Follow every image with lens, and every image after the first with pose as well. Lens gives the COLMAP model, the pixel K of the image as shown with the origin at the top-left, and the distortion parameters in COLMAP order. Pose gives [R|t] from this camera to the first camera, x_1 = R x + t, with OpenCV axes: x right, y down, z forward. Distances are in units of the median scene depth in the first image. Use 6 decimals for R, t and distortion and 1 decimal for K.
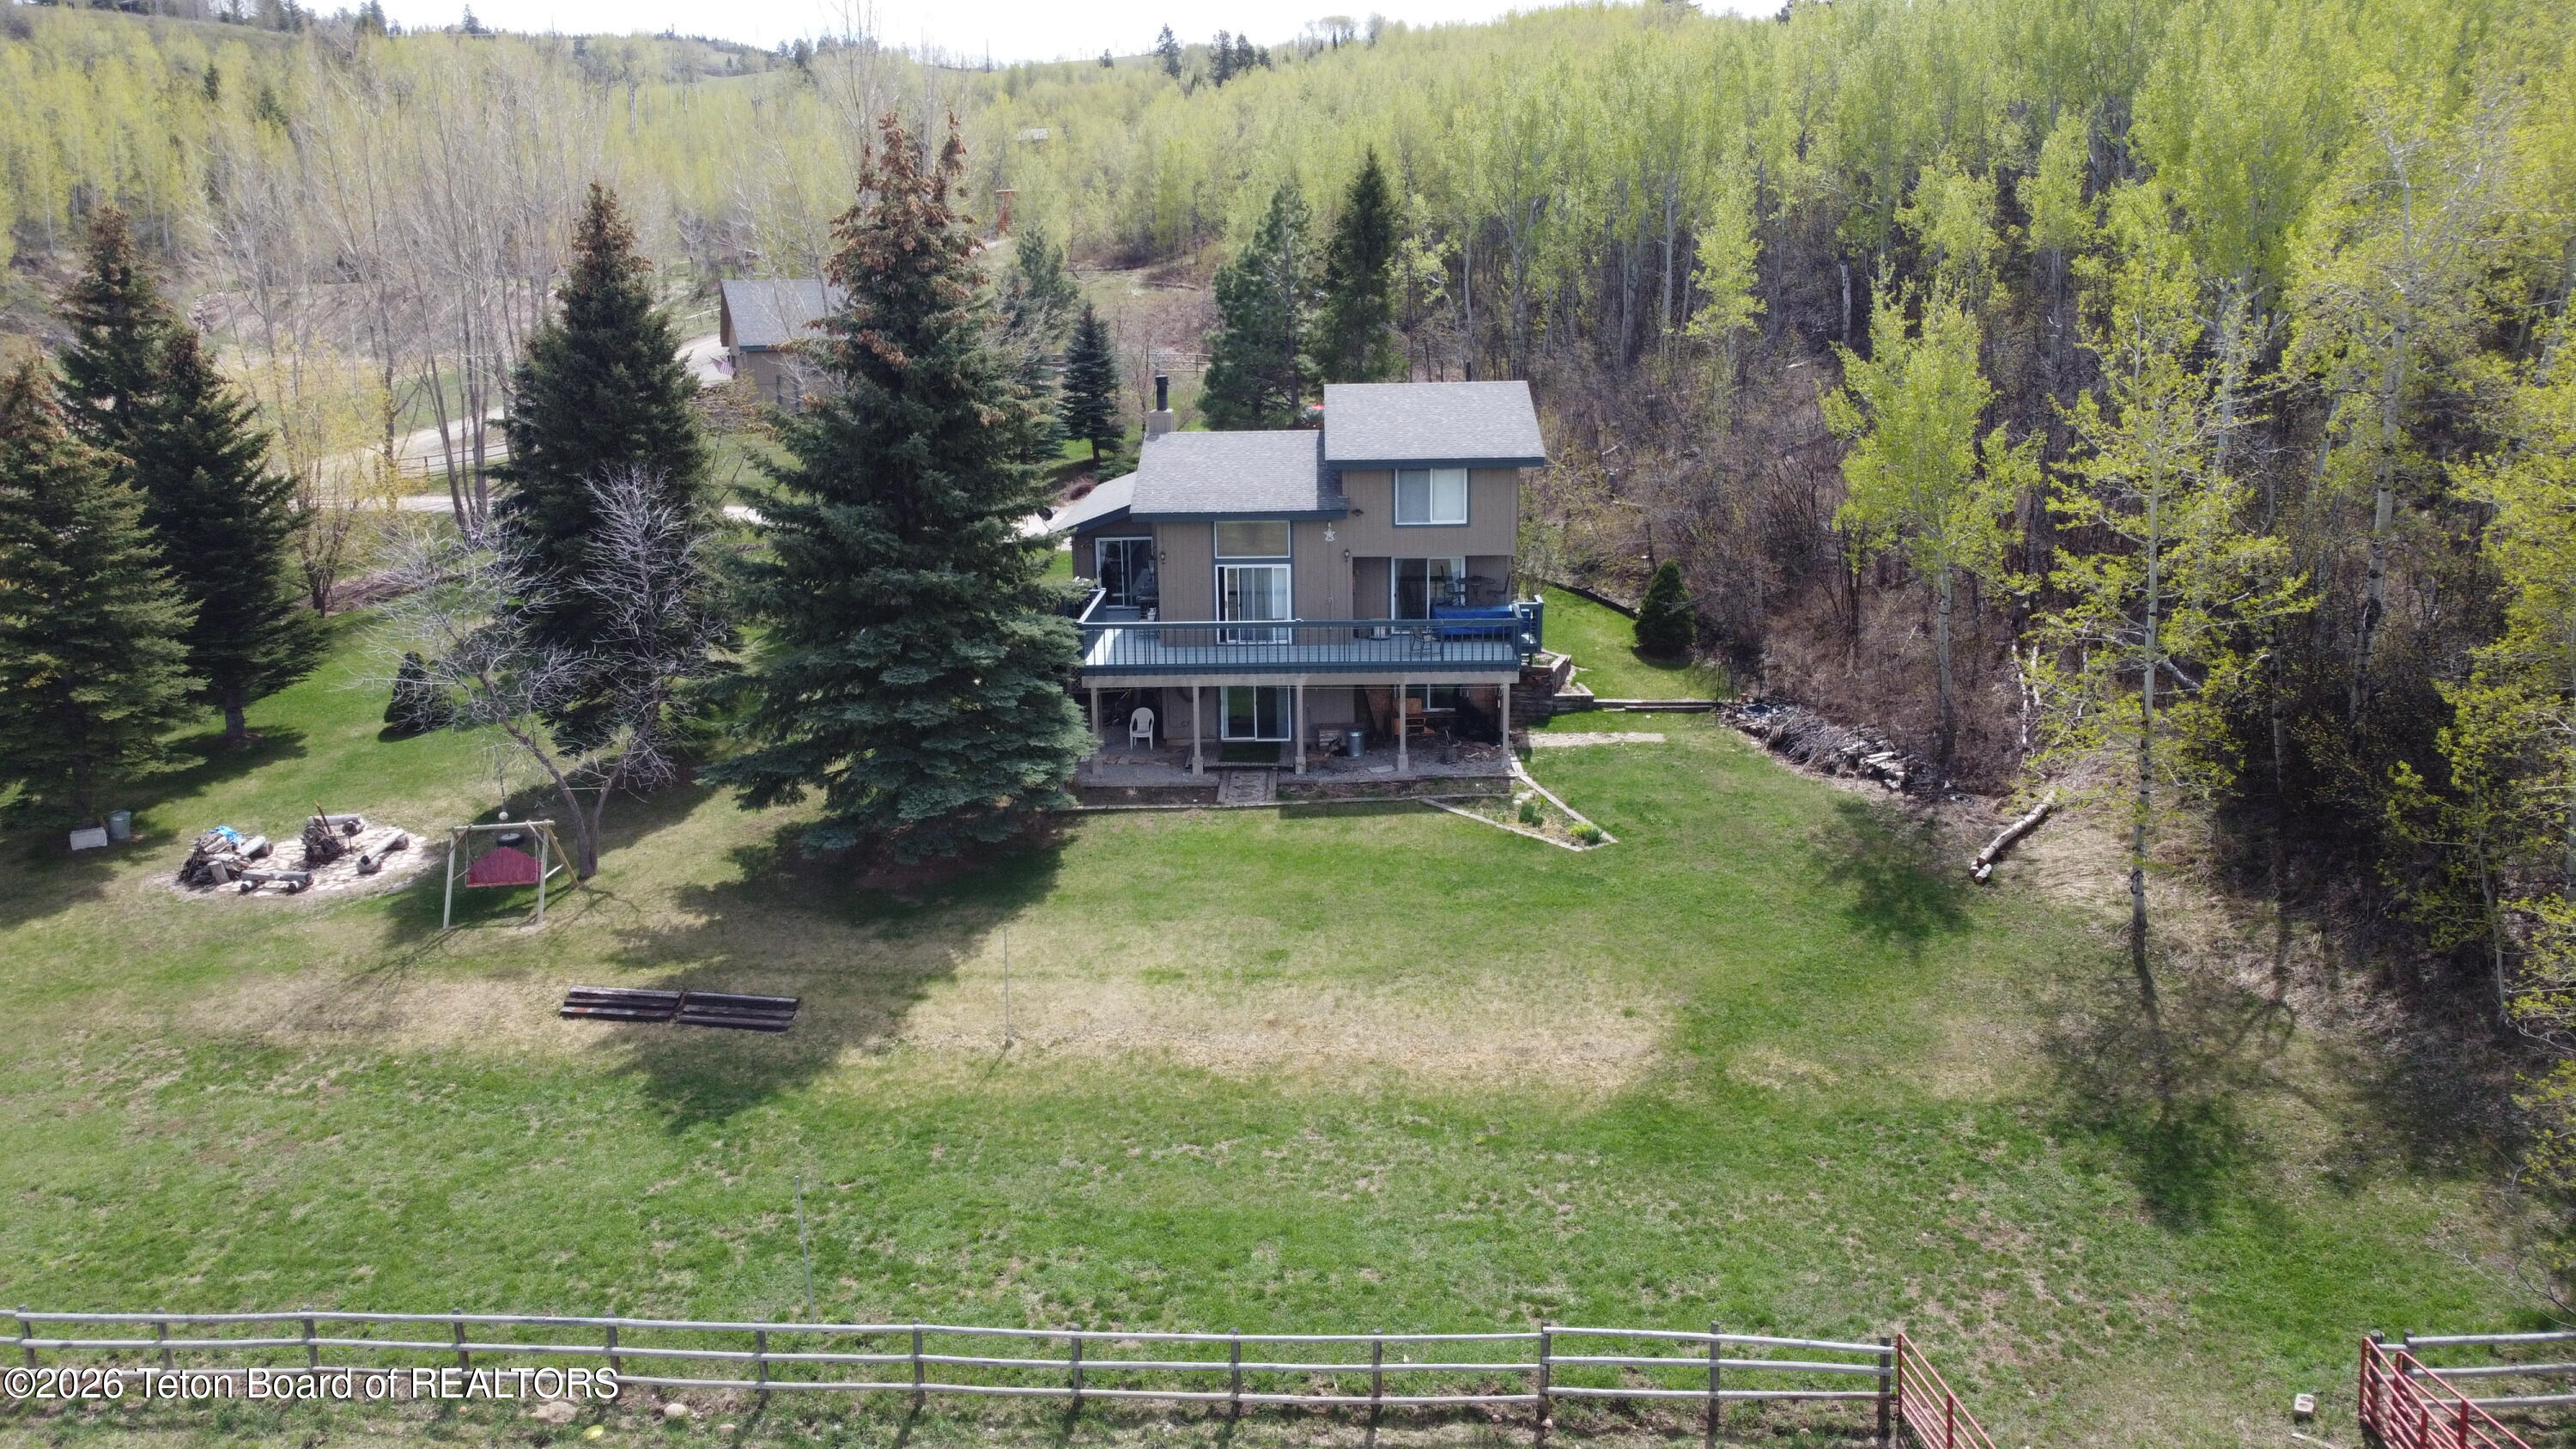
lens RADIAL K [[1945.3, 0, 1279.0], [0, 1945.3, 710.6], [0, 0, 1]] dist [0.011914, -0.007665]
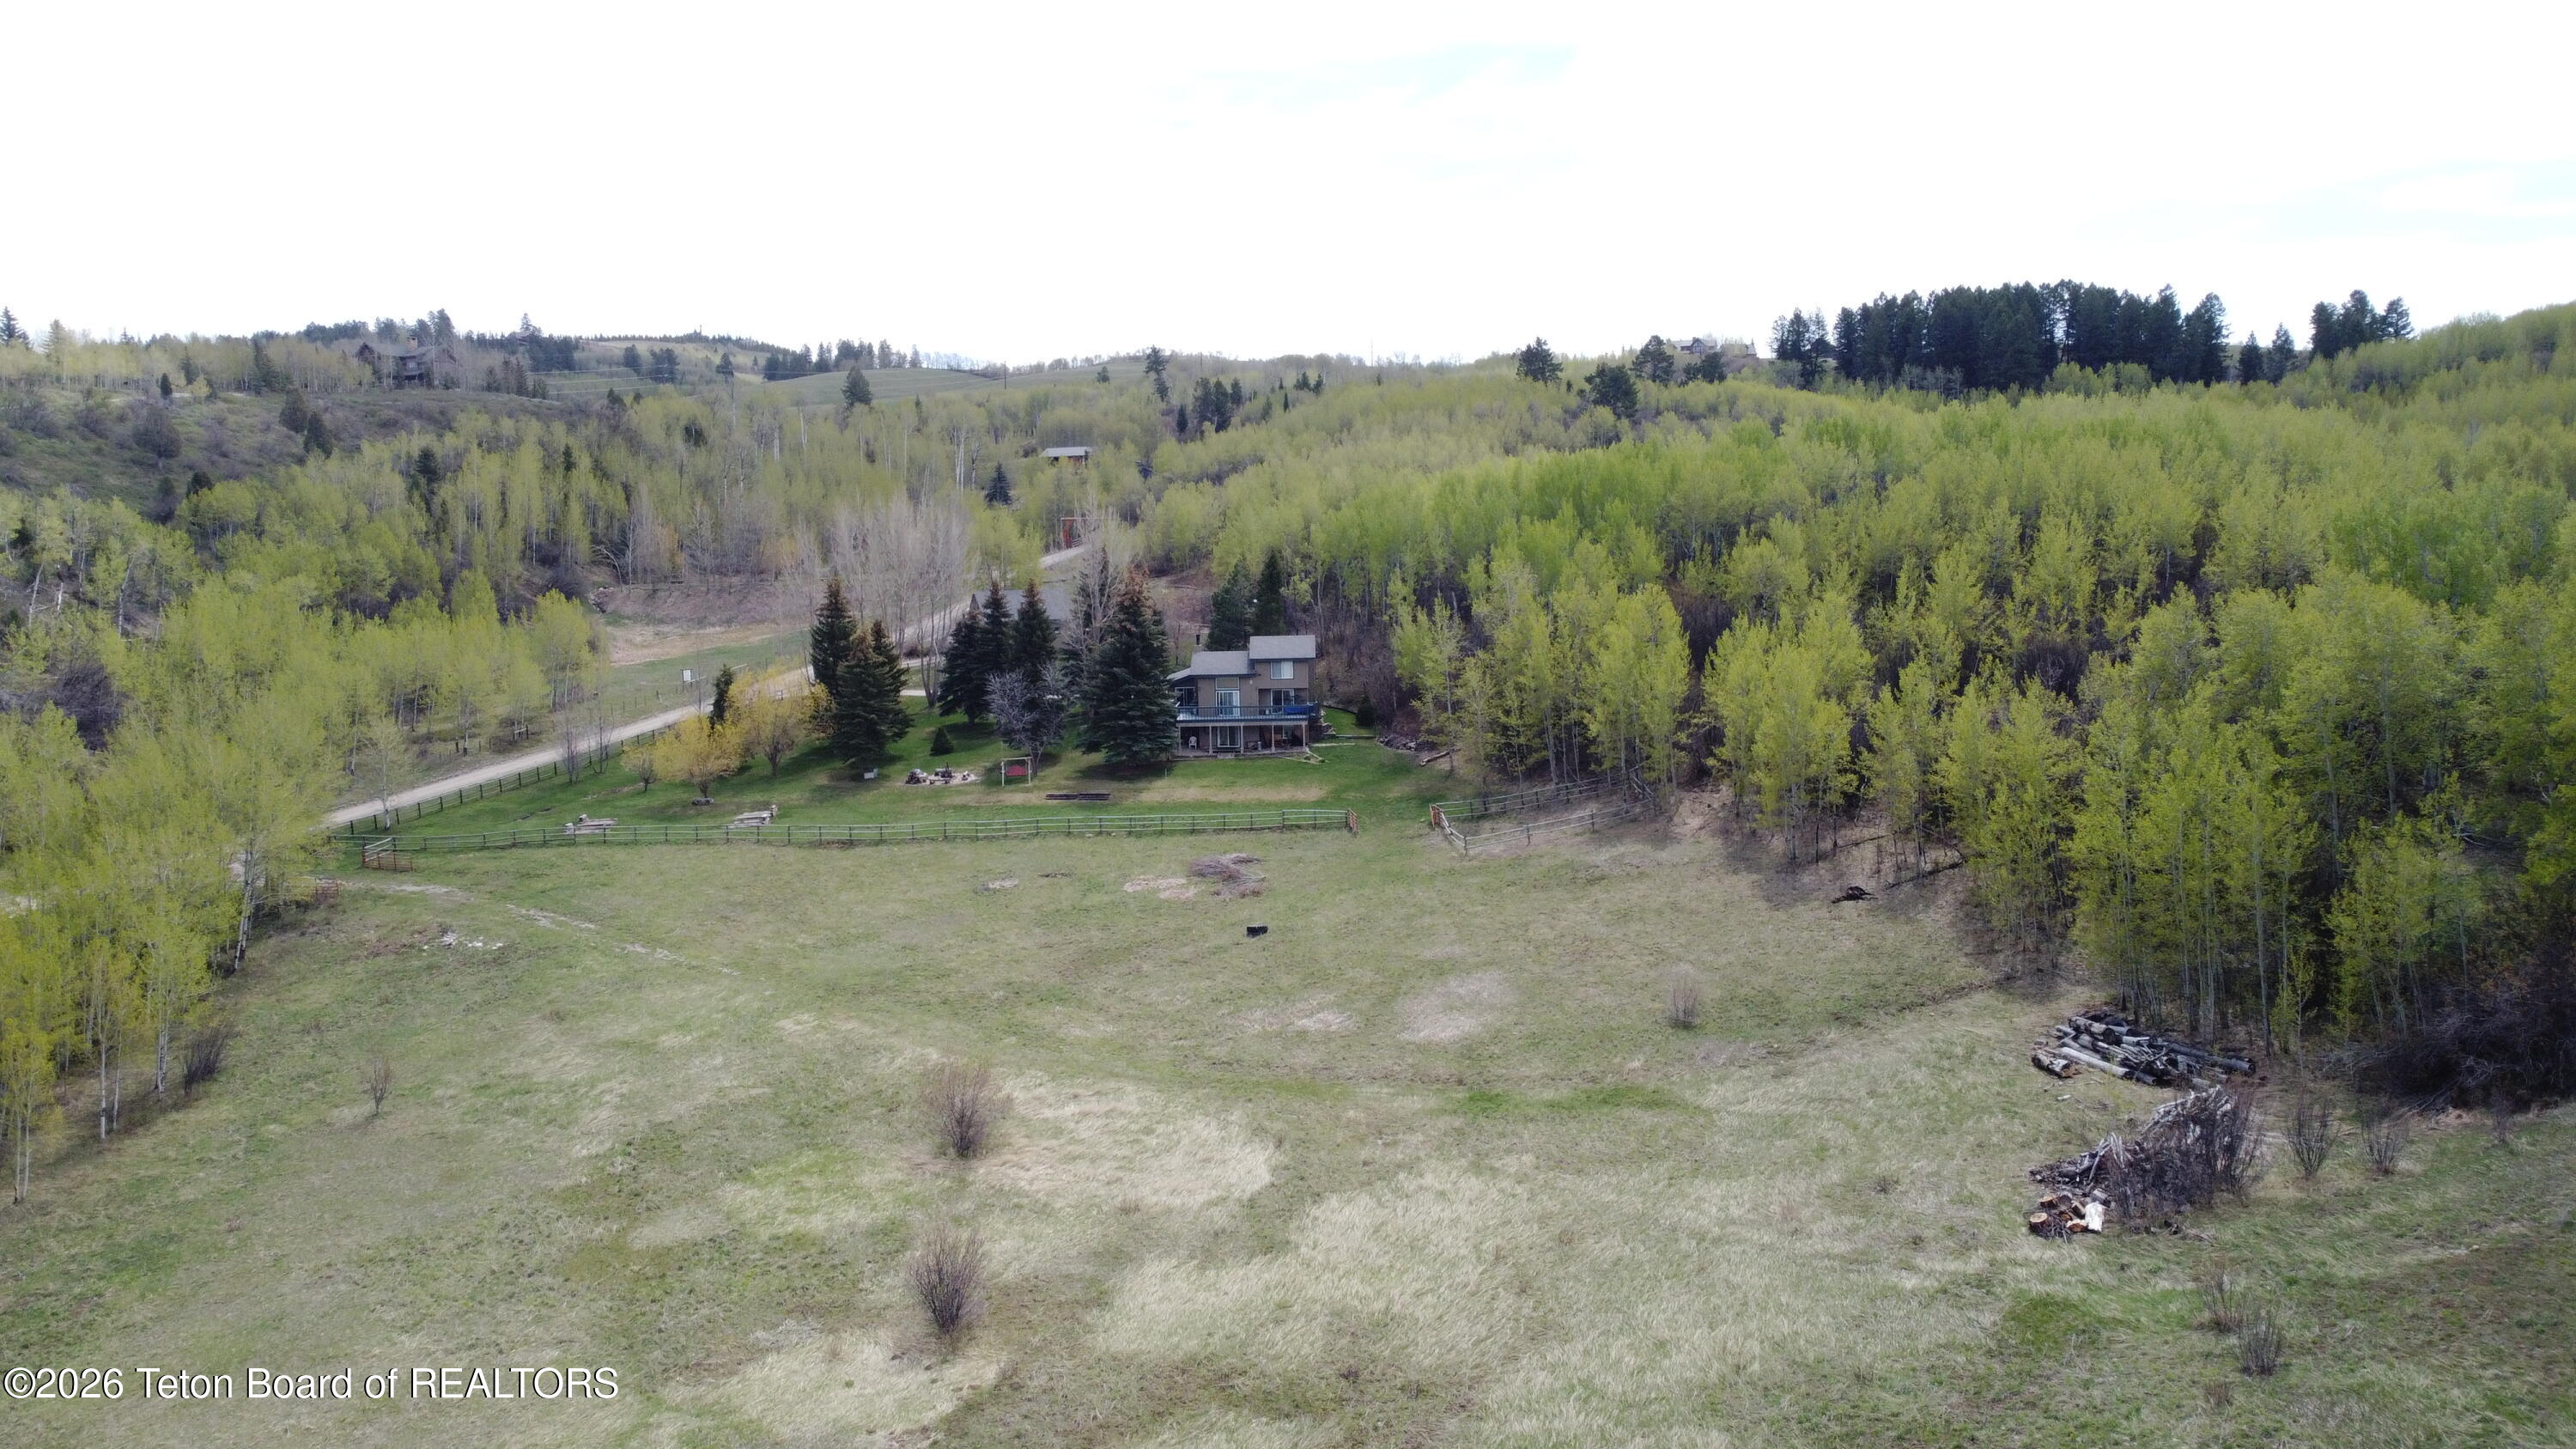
lens RADIAL K [[1945.3, 0, 1279.0], [0, 1945.3, 710.6], [0, 0, 1]] dist [0.011914, -0.007665]
pose [[0.999909, -0.002908, 0.013178, 0.030710], [0.004636, 0.991103, -0.133015, 0.402424], [-0.012674, 0.133064, 0.991026, -2.286071]]
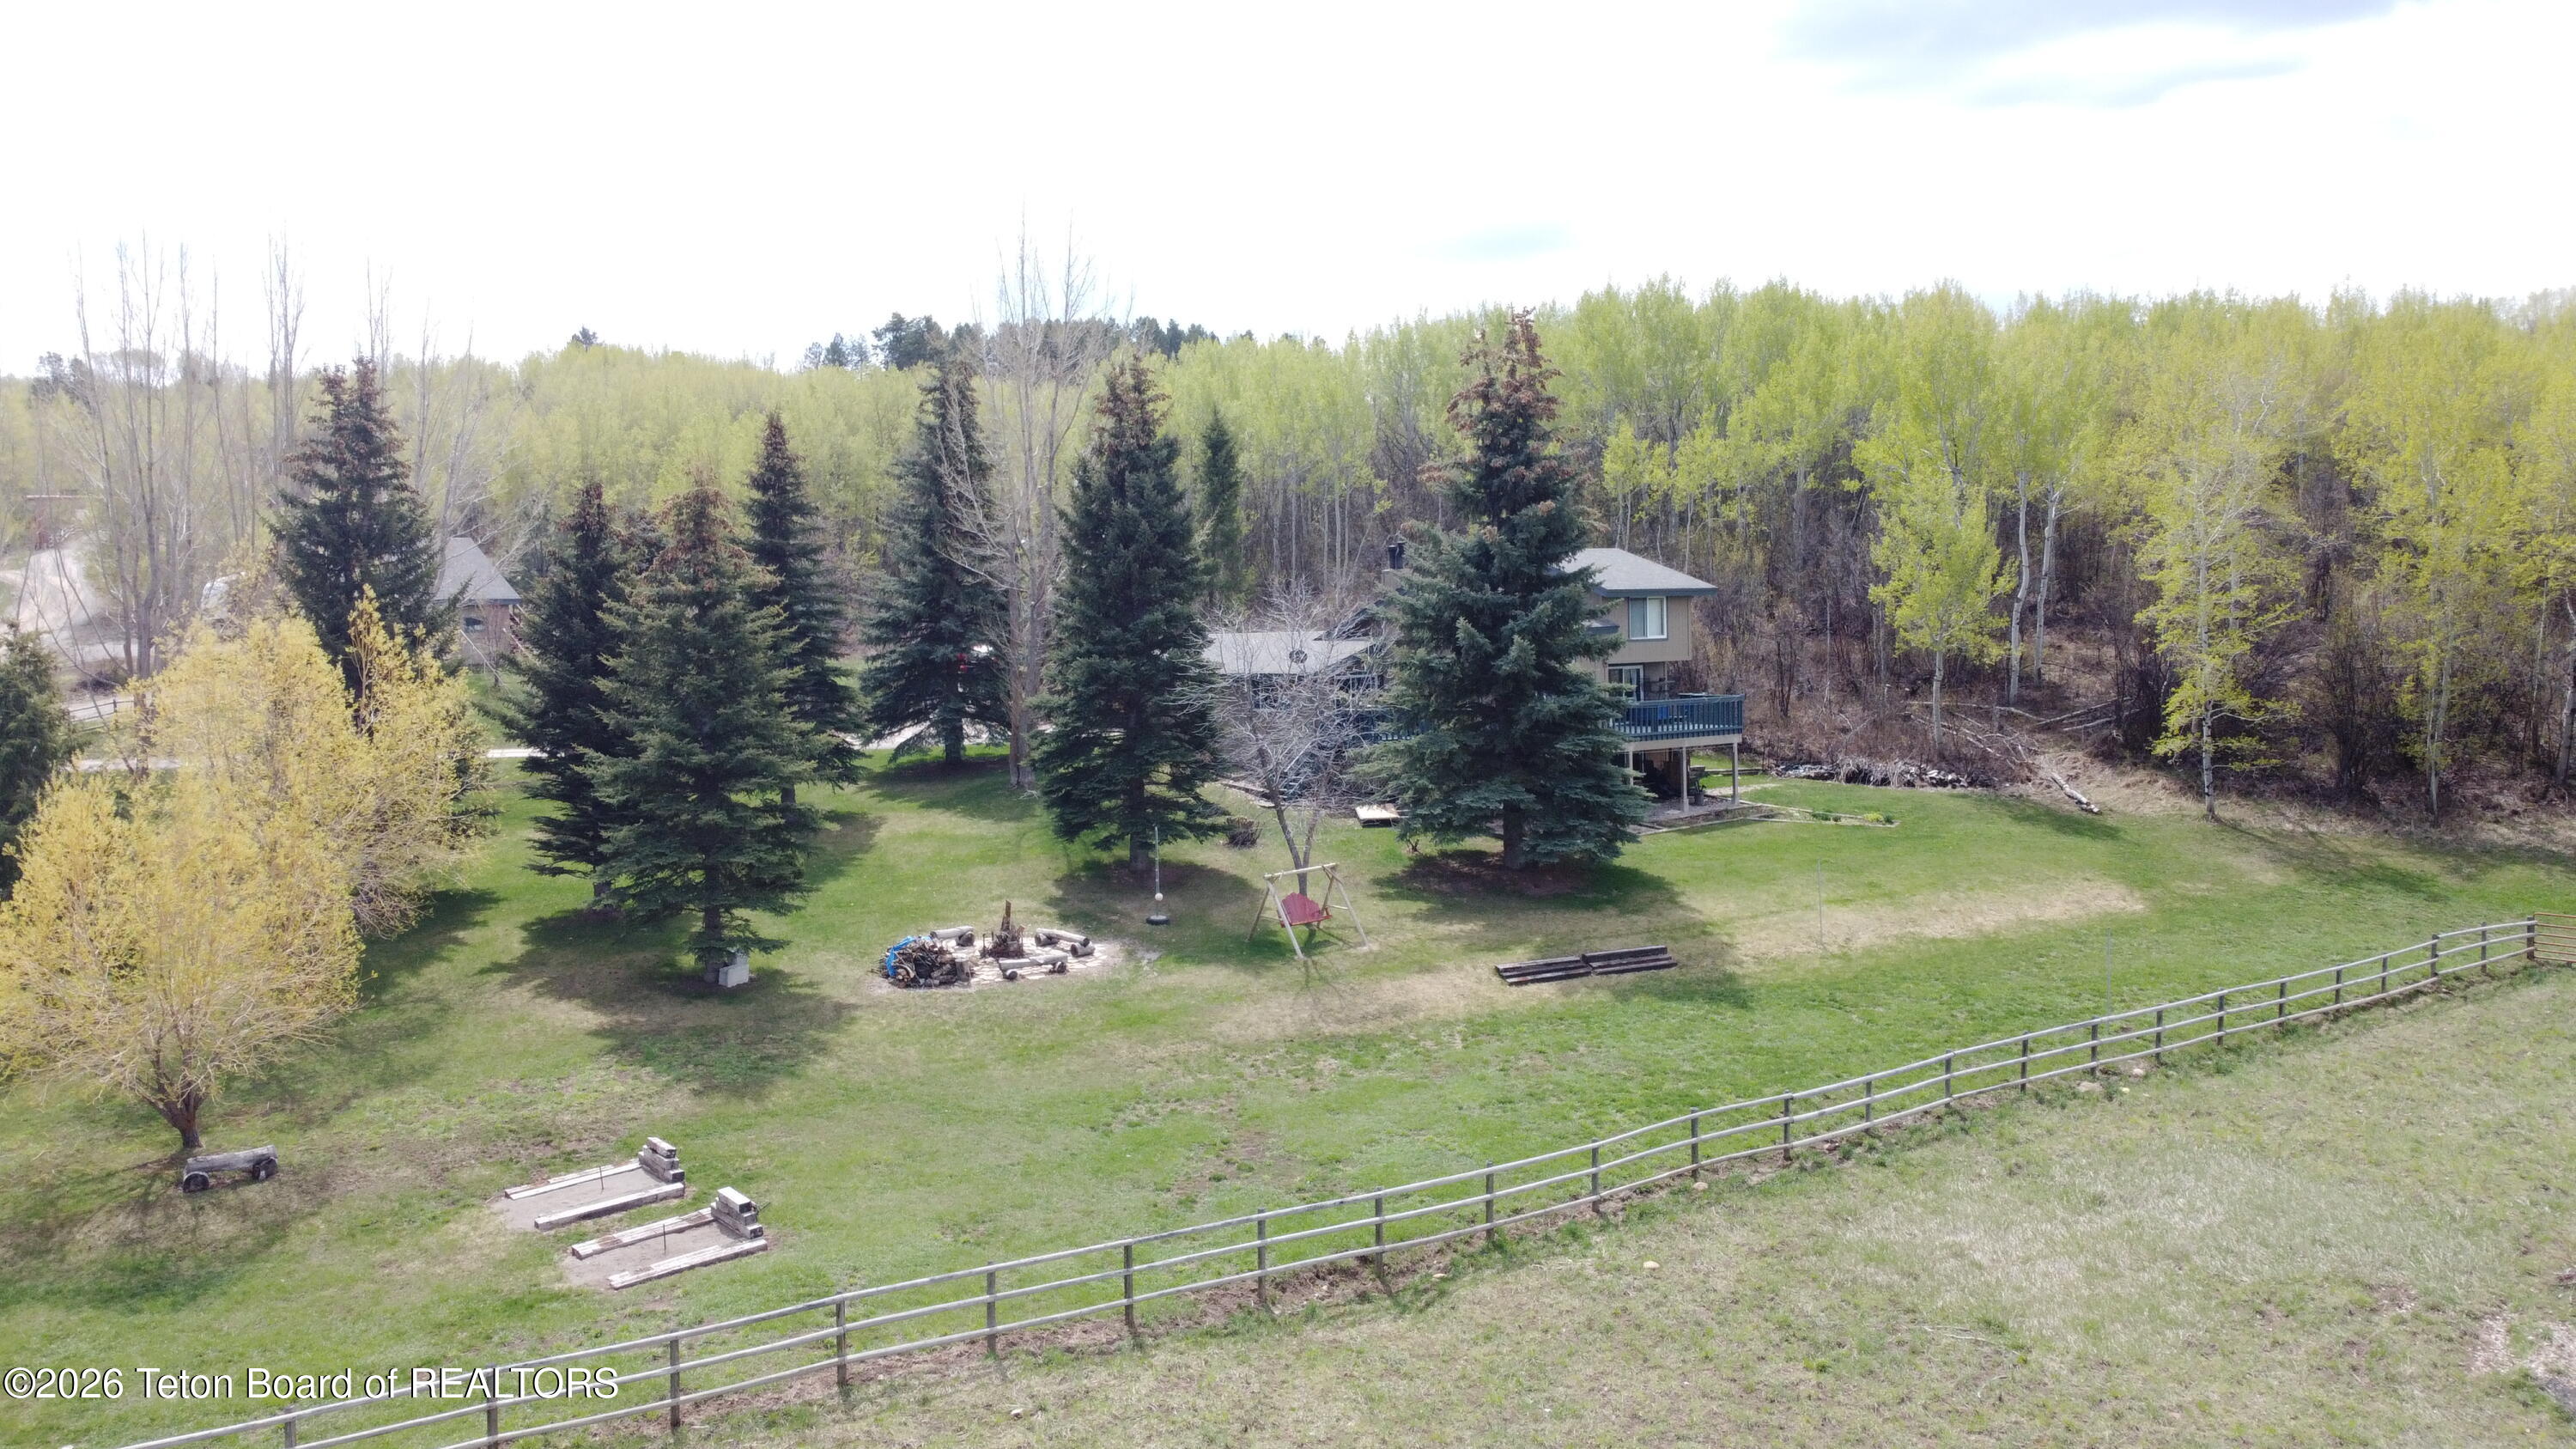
lens RADIAL K [[1948.1, 0, 1280.9], [0, 1948.1, 711.7], [0, 0, 1]] dist [0.004307, -0.003426]
pose [[0.802019, -0.032093, 0.596436, -0.984608], [0.142754, 0.979916, -0.139231, 0.114833], [-0.579989, 0.196810, 0.790493, 0.071713]]
